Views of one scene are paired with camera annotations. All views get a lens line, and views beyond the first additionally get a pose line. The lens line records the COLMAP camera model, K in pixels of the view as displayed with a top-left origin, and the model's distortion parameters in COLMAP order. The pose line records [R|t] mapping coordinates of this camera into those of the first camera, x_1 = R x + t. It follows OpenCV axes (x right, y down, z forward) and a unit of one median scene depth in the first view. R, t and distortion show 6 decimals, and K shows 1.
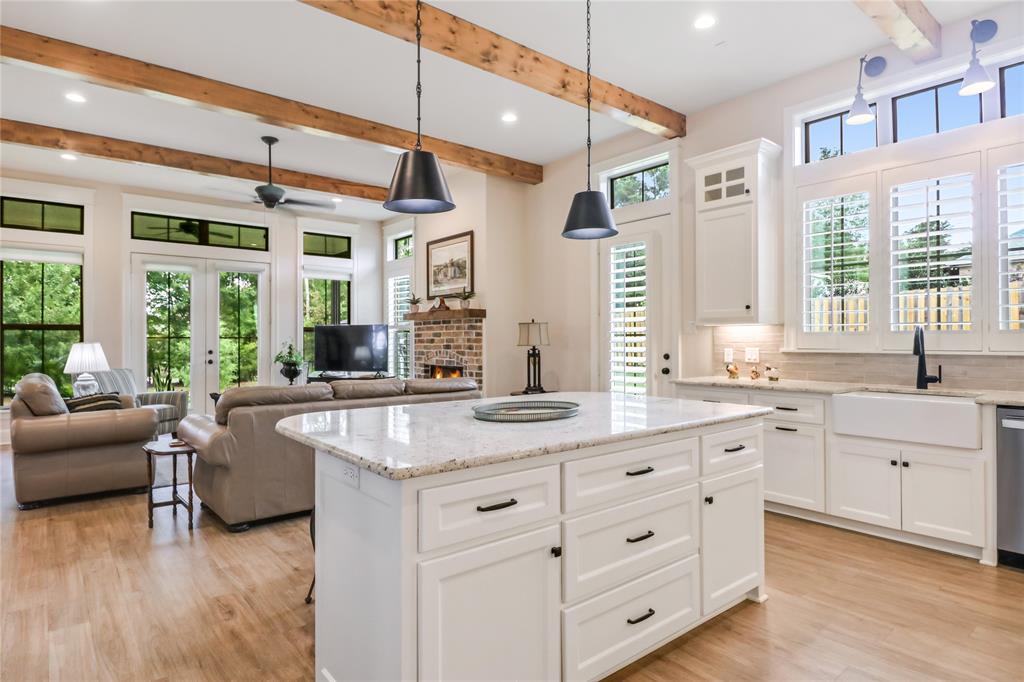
lens RADIAL K [[563.0, 0, 498.1], [0, 563.0, 336.0], [0, 0, 1]] dist [-0.001327, -0.001416]
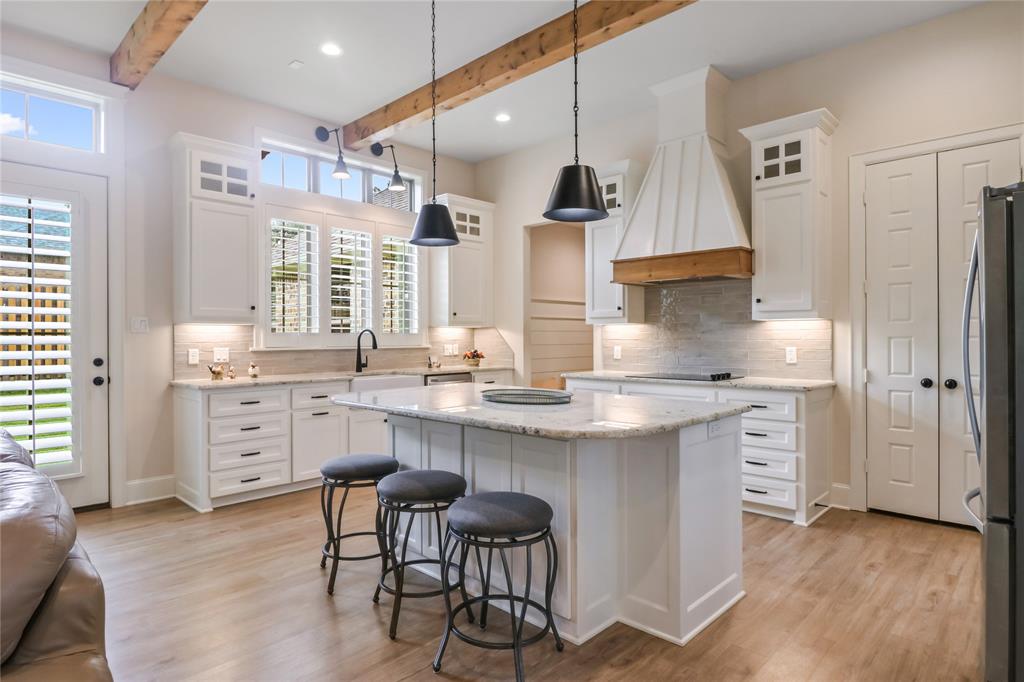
lens RADIAL K [[569.2, 0, 497.9], [0, 569.2, 336.9], [0, 0, 1]] dist [0.004938, 0.000654]
pose [[-0.117509, 0.005468, 0.993057, -0.577477], [-0.001065, 0.999984, -0.005632, 0.006594], [-0.993071, -0.001719, -0.117501, 0.603054]]
